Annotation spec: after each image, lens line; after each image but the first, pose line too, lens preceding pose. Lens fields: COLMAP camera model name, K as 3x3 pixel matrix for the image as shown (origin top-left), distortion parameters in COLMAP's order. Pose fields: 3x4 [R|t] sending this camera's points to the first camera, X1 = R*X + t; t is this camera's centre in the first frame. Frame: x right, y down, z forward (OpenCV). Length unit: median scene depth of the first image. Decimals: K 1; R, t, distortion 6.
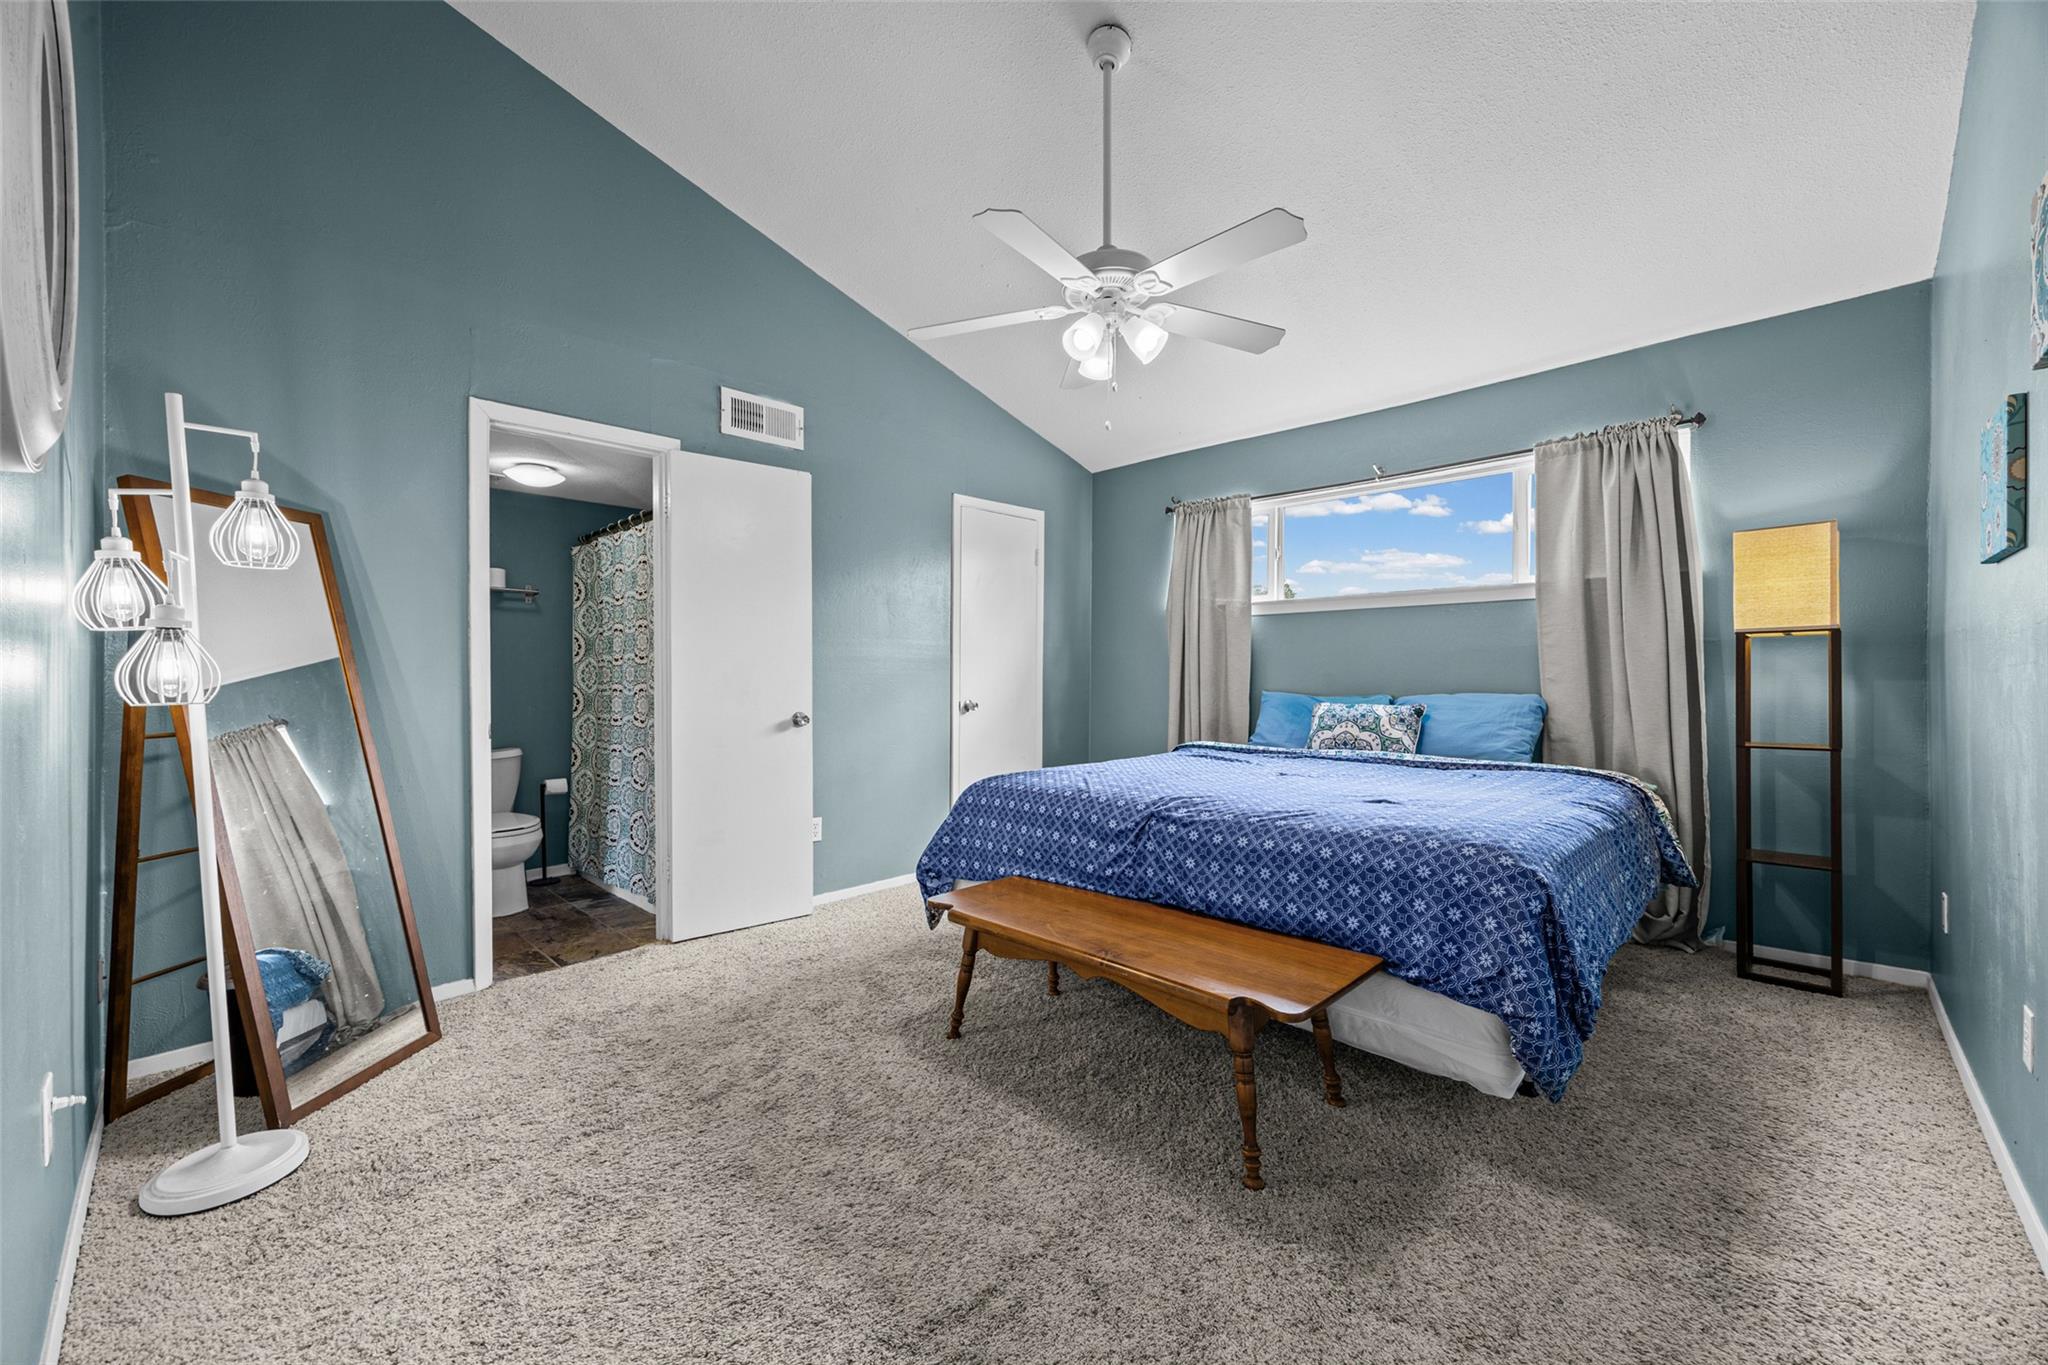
lens RADIAL K [[792.5, 0, 1035.7], [0, 792.5, 677.2], [0, 0, 1]] dist [0.001373, -0.000268]
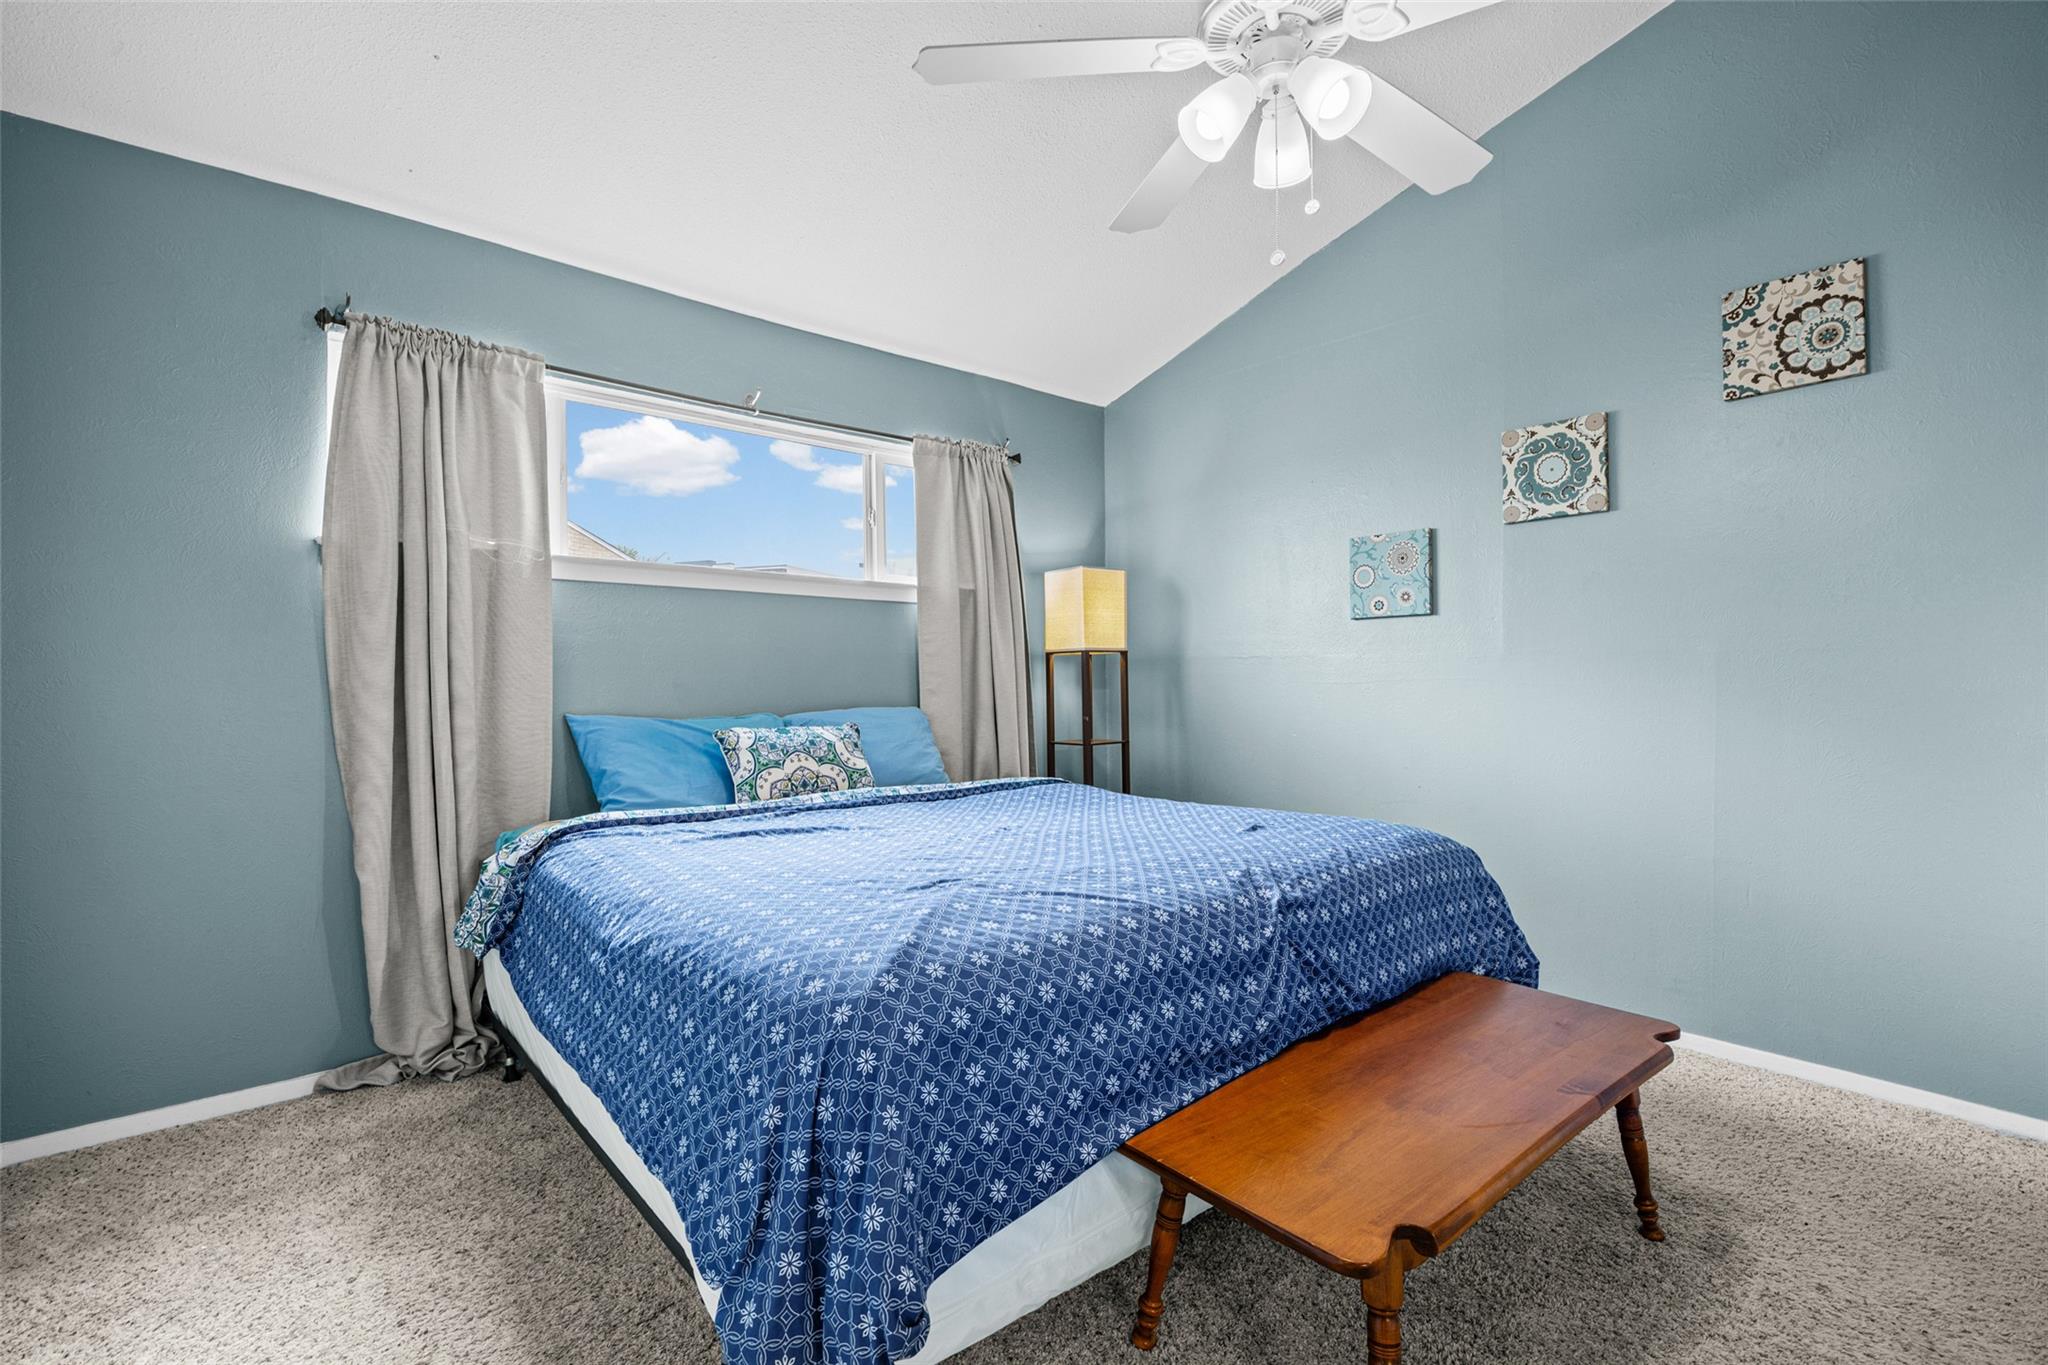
lens RADIAL K [[907.7, 0, 1031.7], [0, 907.7, 685.4], [0, 0, 1]] dist [-0.006799, 0.001540]
pose [[0.111748, 0.001605, 0.993735, -0.392637], [0.003725, 0.999991, -0.002034, -0.000970], [-0.993730, 0.003929, 0.111741, 0.735564]]
